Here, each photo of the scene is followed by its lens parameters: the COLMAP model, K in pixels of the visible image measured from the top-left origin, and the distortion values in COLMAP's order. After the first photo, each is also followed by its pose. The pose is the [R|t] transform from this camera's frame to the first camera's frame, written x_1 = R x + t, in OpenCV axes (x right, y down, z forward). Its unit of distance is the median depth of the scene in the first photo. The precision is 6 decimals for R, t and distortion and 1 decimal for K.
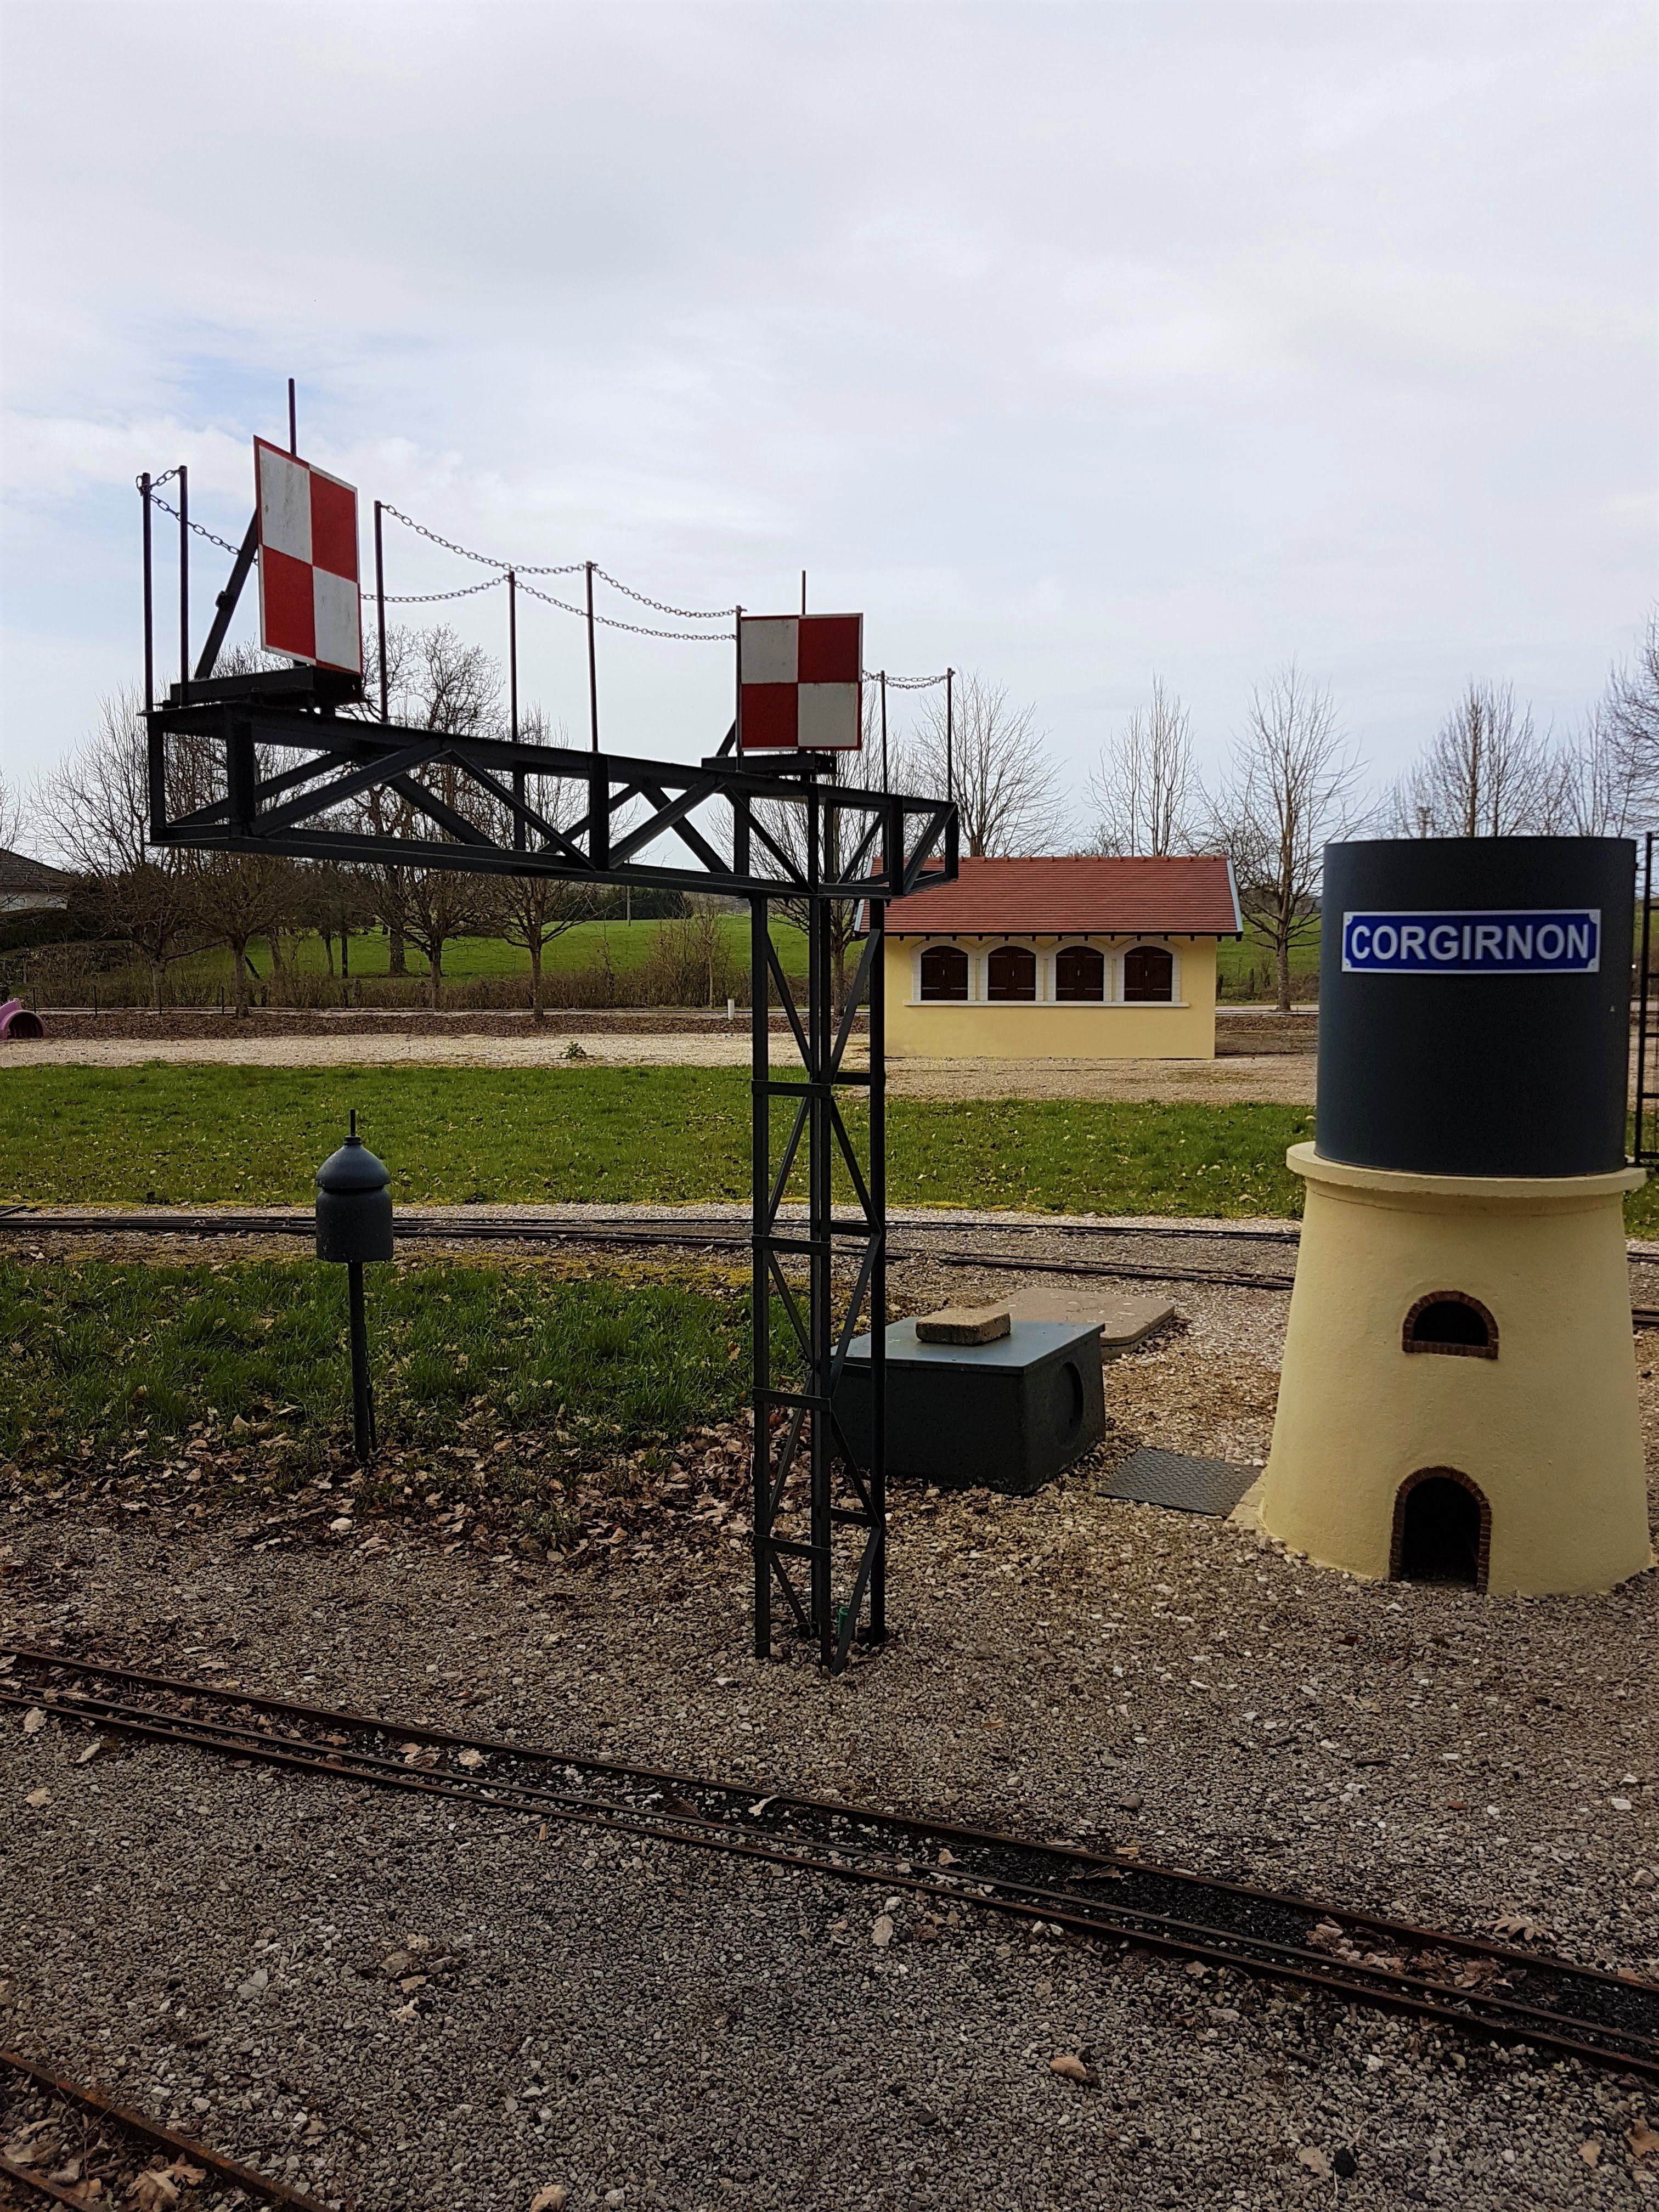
lens RADIAL K [[1684.0, 0, 829.5], [0, 1684.0, 1106.0], [0, 0, 1]] dist [0.001554, 0.000166]
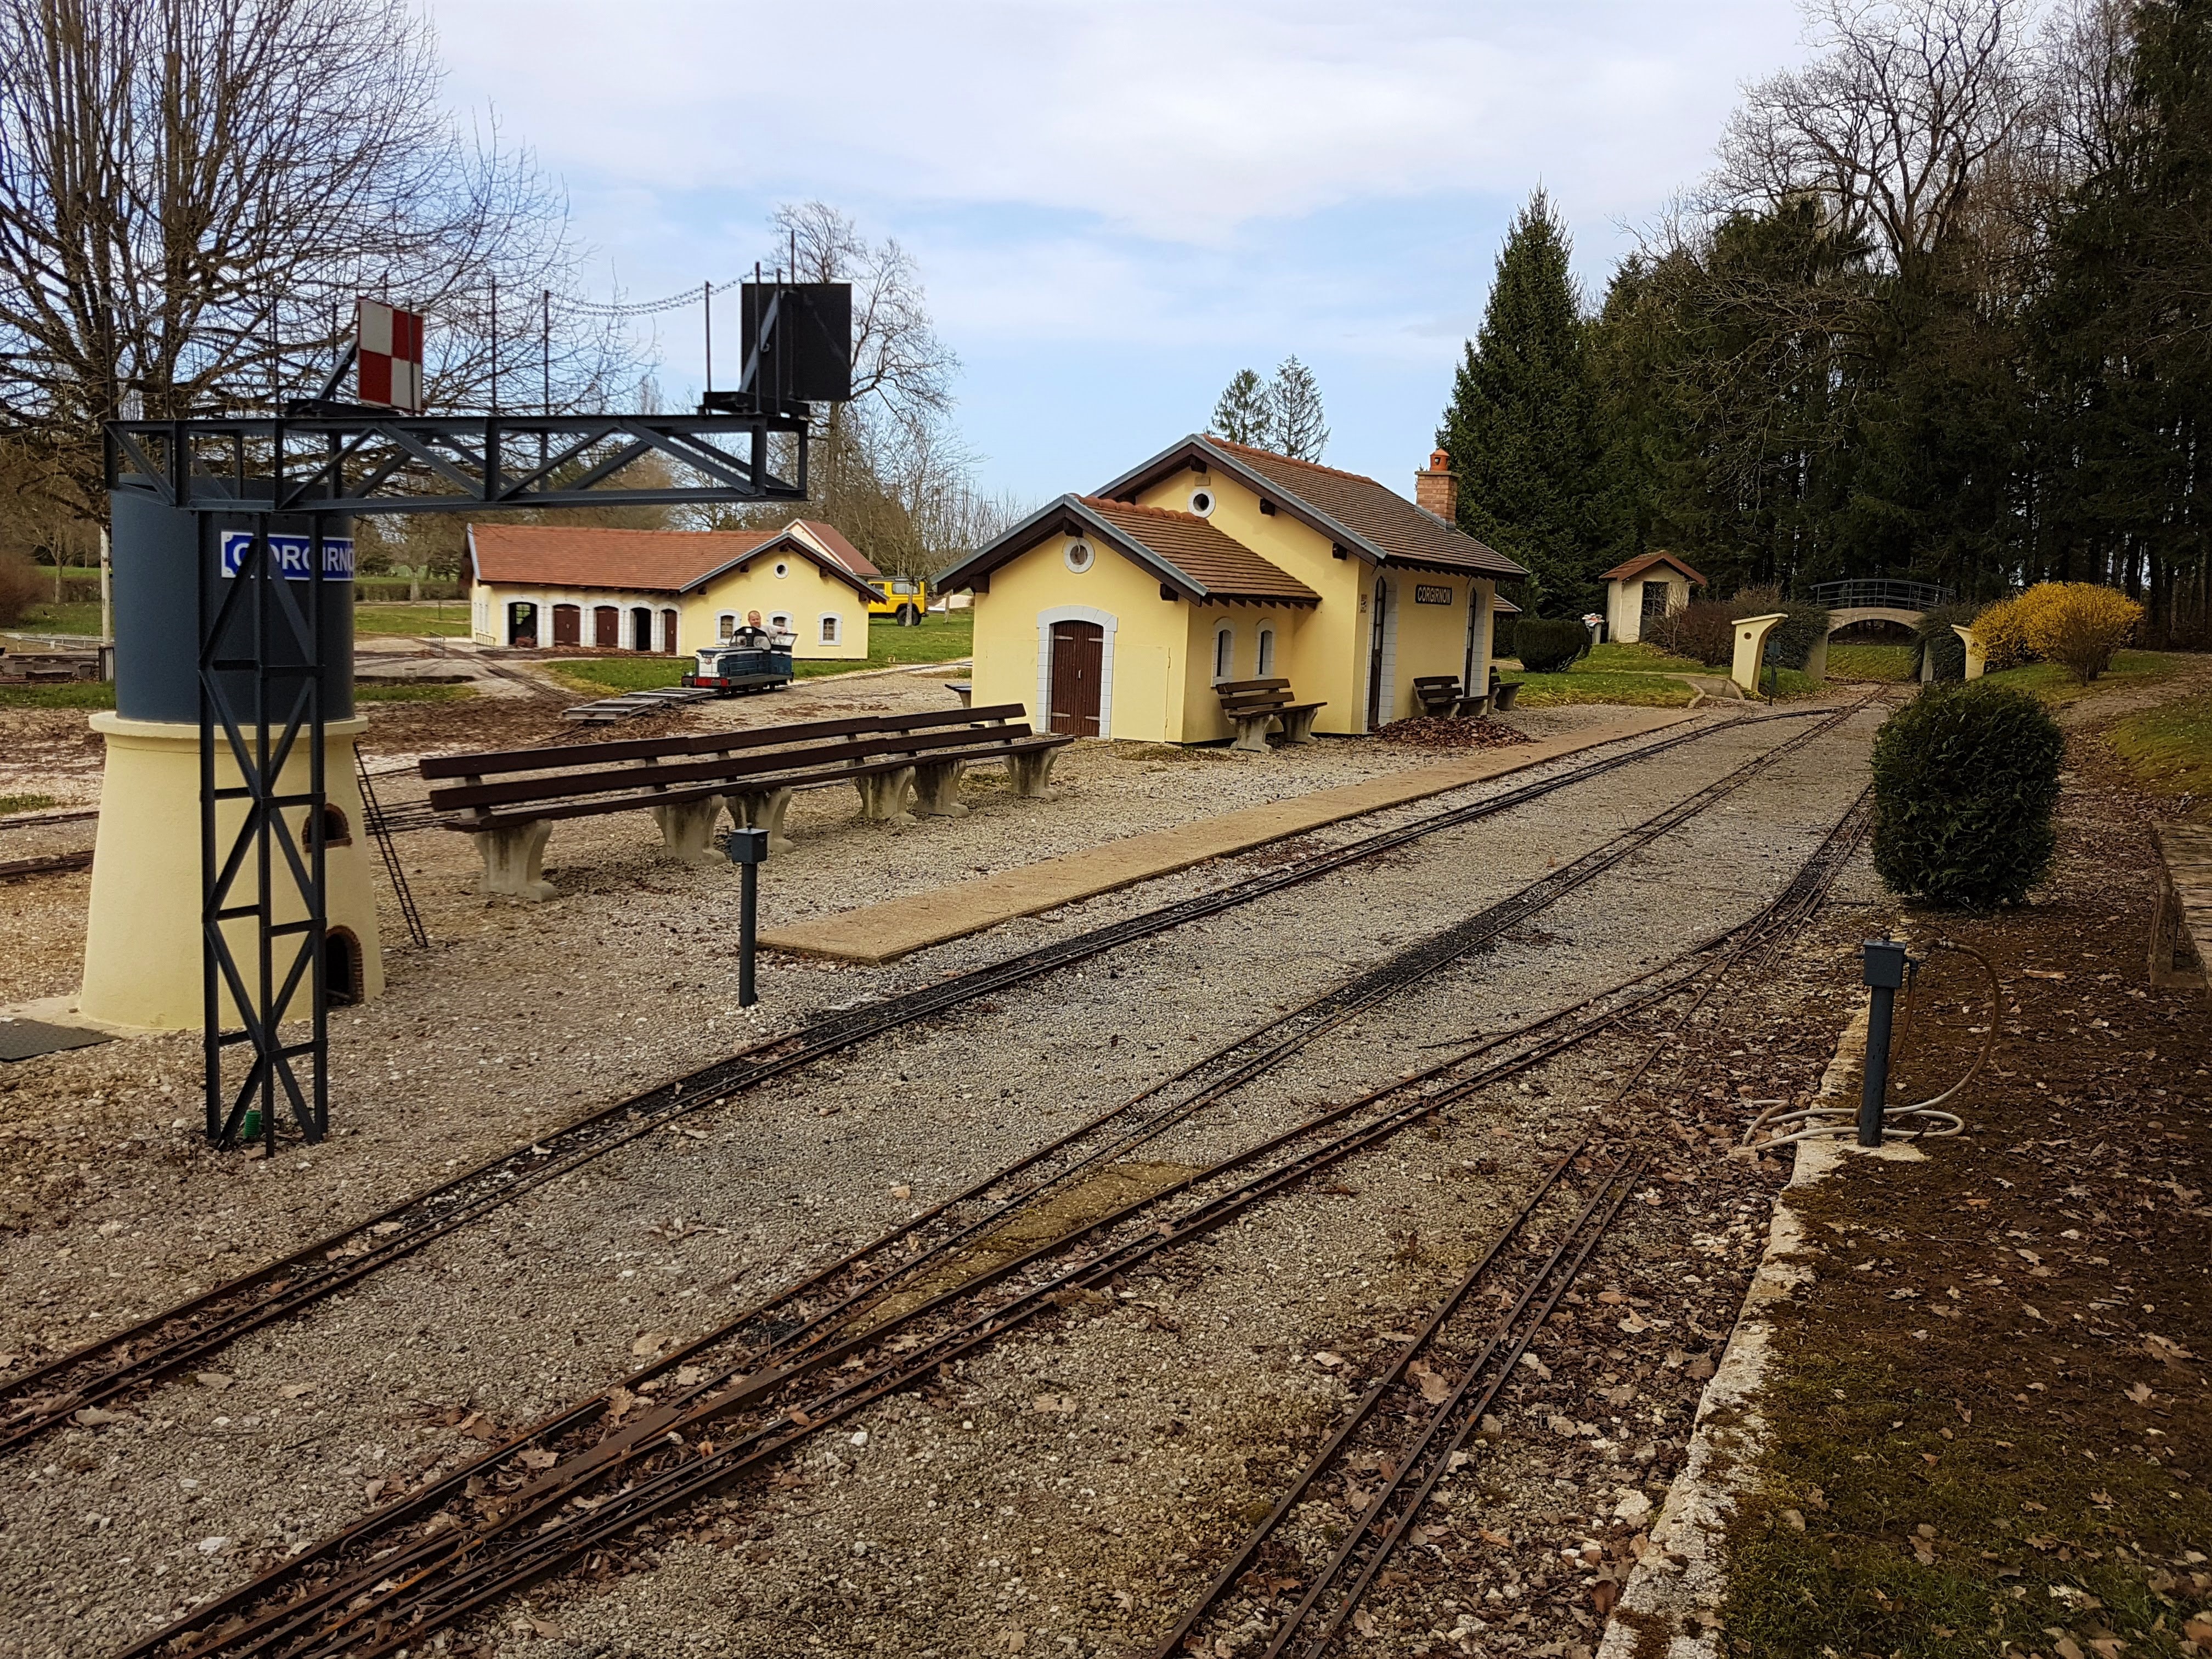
lens RADIAL K [[1684.0, 0, 1106.0], [0, 1684.0, 829.5], [0, 0, 1]] dist [0.001554, 0.000166]
pose [[-0.078512, -0.116344, 0.990101, -1.431595], [0.035134, 0.992227, 0.119380, -0.021050], [-0.996294, 0.044159, -0.073814, 0.571169]]
